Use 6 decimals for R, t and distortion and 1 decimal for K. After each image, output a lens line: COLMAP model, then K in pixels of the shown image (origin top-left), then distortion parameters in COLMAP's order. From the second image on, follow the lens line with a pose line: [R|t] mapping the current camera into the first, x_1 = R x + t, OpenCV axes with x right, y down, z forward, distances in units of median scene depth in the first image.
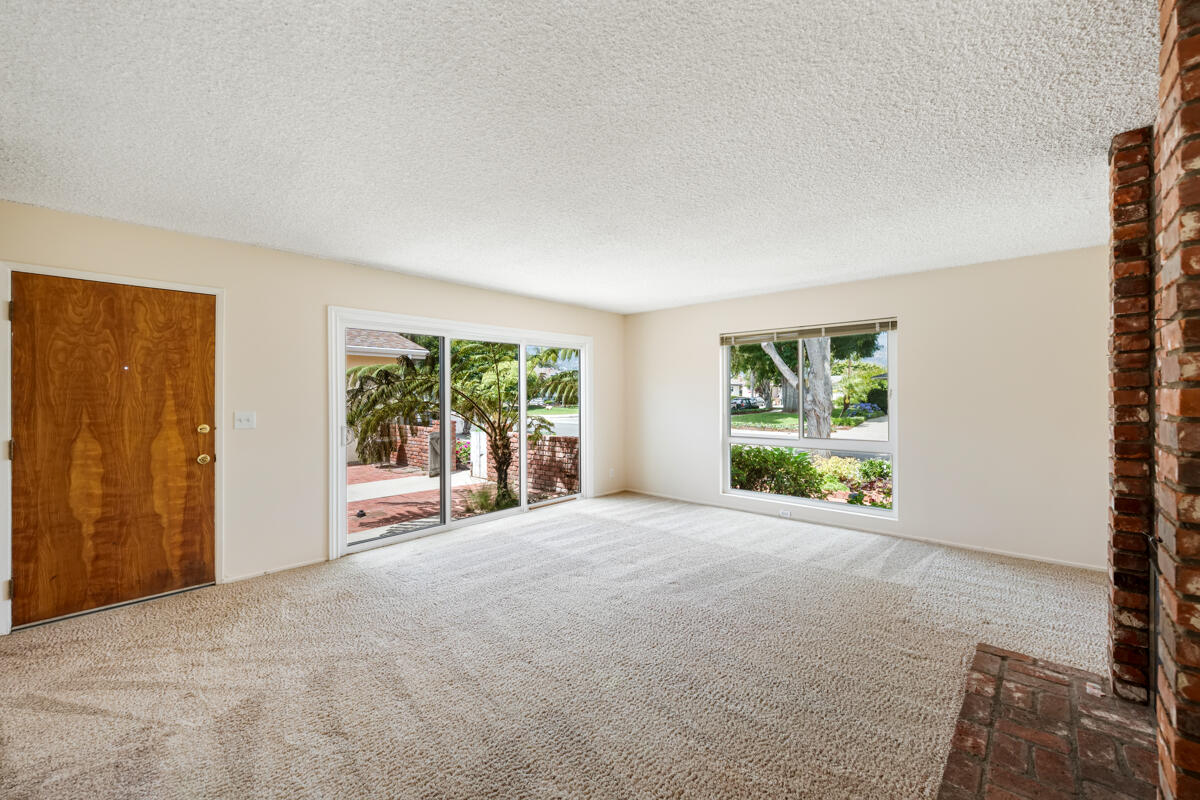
lens RADIAL K [[488.5, 0, 598.7], [0, 488.5, 393.9], [0, 0, 1]] dist [-0.001349, -0.000001]
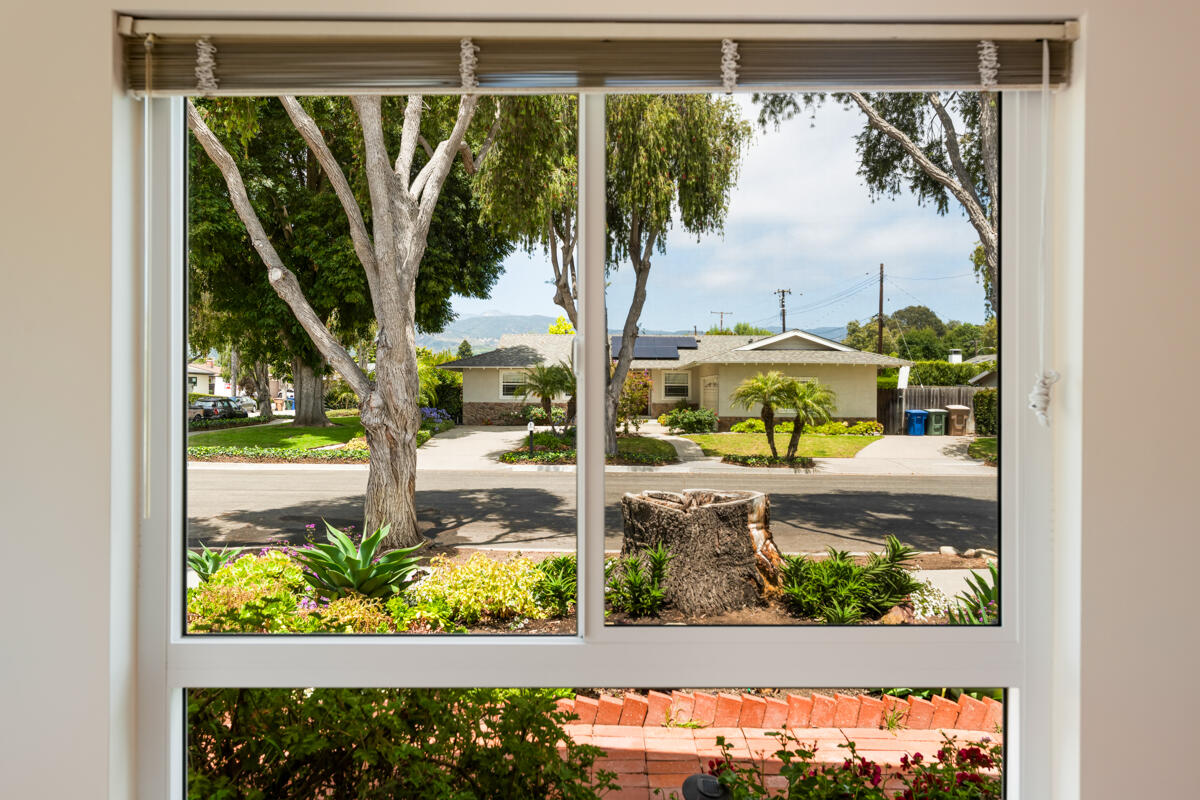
lens RADIAL K [[800.4, 0, 600.0], [0, 800.4, 400.0], [0, 0, 1]] dist [-0.002590, -0.002536]
pose [[0.741052, 0.002448, 0.671443, 0.031963], [-0.009895, 0.999925, 0.007275, -0.000100], [-0.671375, -0.012035, 0.741020, 0.117463]]
